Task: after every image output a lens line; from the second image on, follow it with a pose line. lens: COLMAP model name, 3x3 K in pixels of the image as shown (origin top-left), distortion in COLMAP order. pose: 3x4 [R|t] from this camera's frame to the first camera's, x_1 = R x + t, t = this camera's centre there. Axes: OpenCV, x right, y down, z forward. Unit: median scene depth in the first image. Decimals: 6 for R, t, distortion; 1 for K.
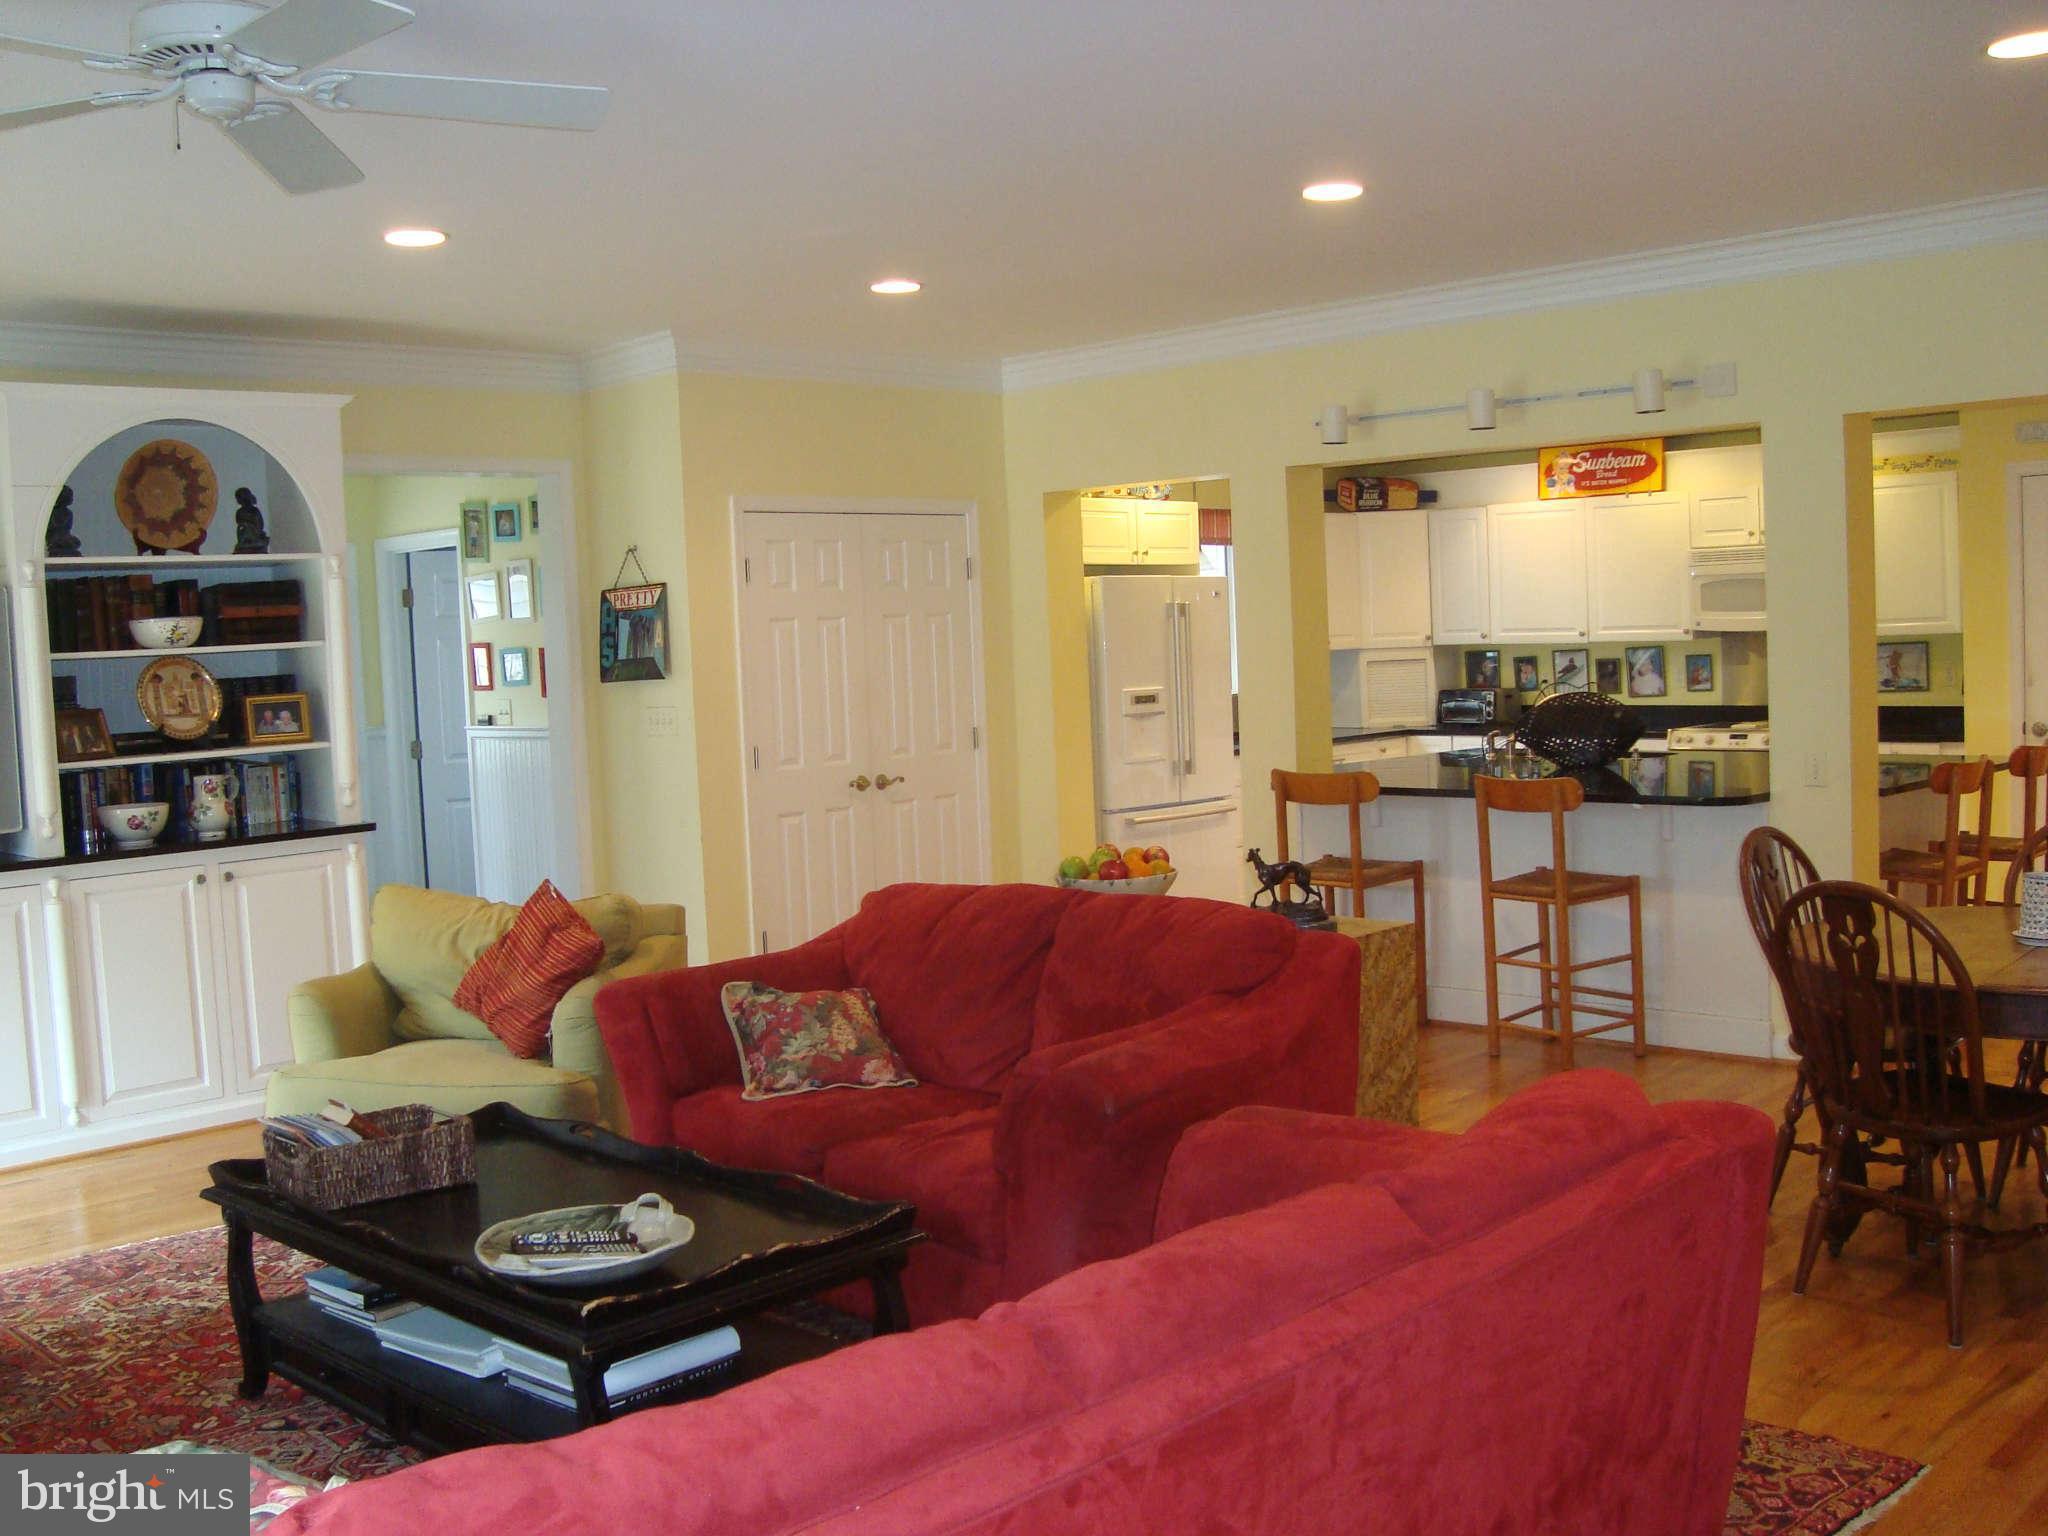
lens RADIAL K [[1969.1, 0, 1024.0], [0, 1969.1, 768.0], [0, 0, 1]] dist [-0.121769, 0.018131]
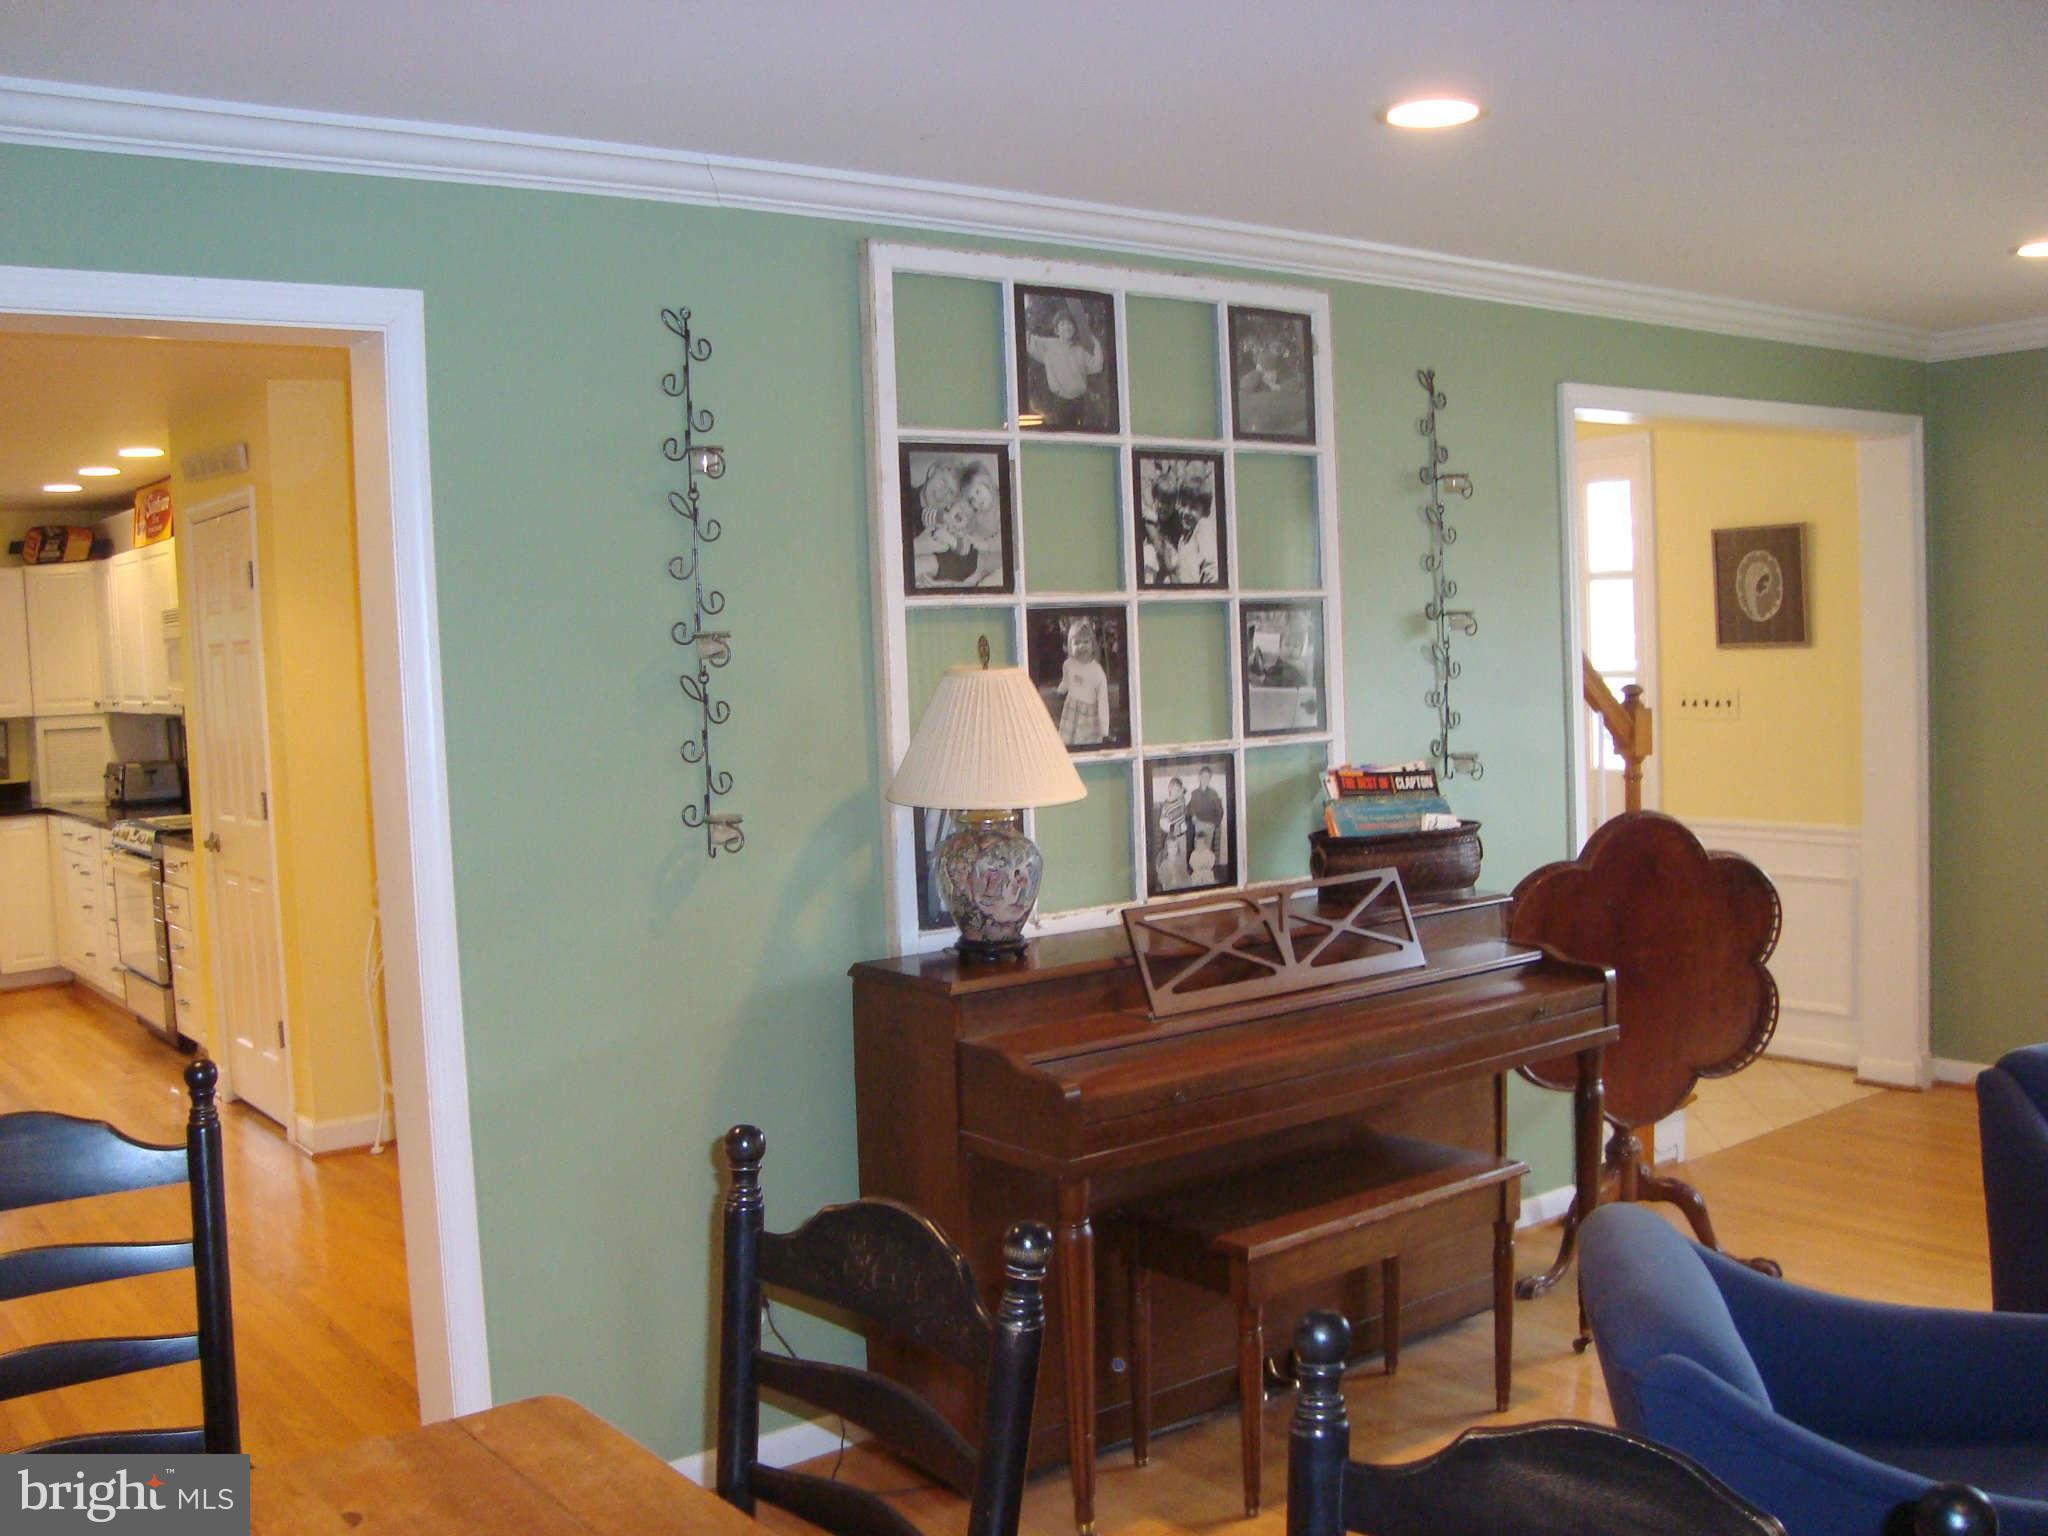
lens RADIAL K [[1969.1, 0, 1024.0], [0, 1969.1, 768.0], [0, 0, 1]] dist [-0.121769, 0.018131]
pose [[0.988580, 0.006435, -0.150557, 0.817485], [-0.006087, 0.999978, 0.002773, -0.045999], [0.150571, -0.001825, 0.988598, 0.217439]]
